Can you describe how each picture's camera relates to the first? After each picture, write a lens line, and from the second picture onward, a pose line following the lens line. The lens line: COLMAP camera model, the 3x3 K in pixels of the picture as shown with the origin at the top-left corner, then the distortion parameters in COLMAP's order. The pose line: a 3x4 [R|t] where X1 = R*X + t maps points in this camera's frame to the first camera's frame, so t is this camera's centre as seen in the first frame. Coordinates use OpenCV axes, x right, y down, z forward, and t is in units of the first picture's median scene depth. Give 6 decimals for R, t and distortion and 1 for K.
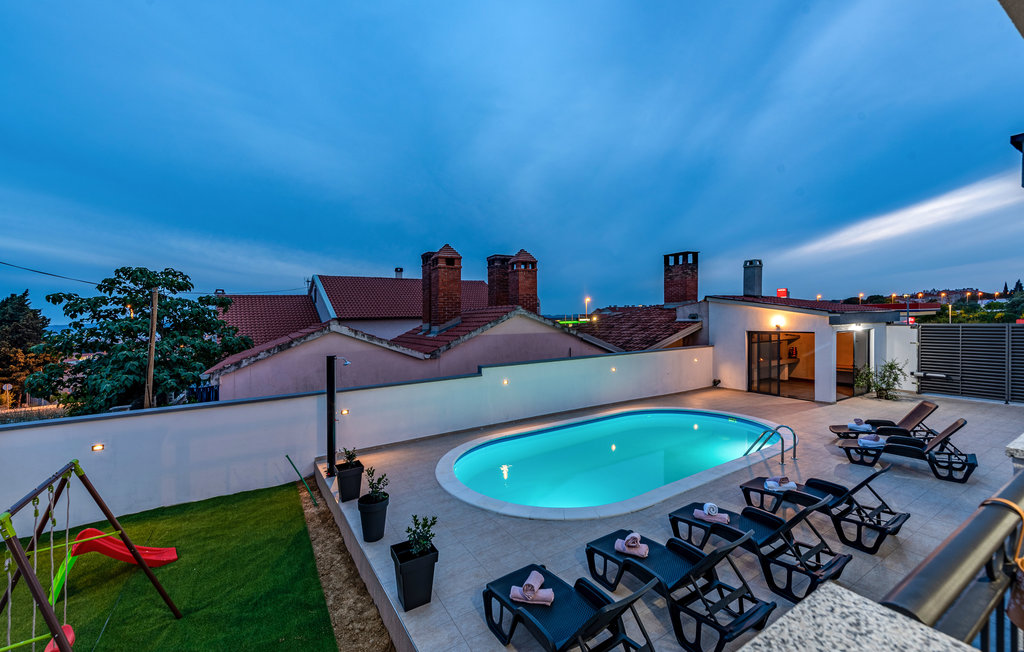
lens RADIAL K [[408.9, 0, 512.0], [0, 408.9, 326.0], [0, 0, 1]] dist [0.006035, 0.000668]
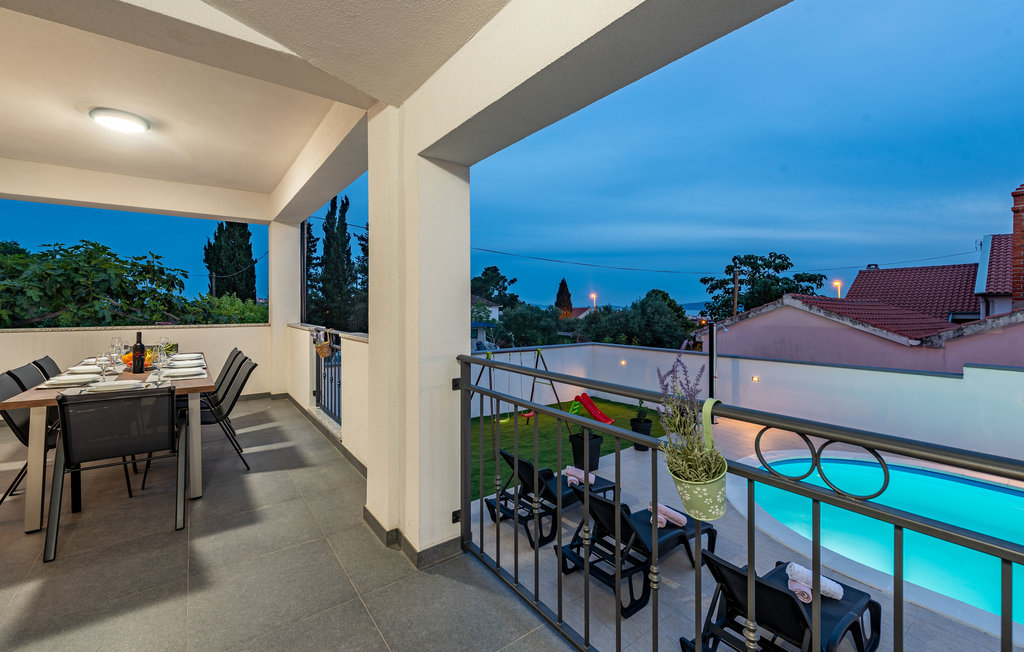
lens RADIAL K [[408.9, 0, 512.0], [0, 408.9, 326.0], [0, 0, 1]] dist [0.006035, 0.000668]
pose [[0.072581, 0.073601, -0.994643, 0.486064], [-0.014232, 0.997248, 0.072755, 0.000030], [0.997261, 0.008876, 0.073429, 0.213492]]
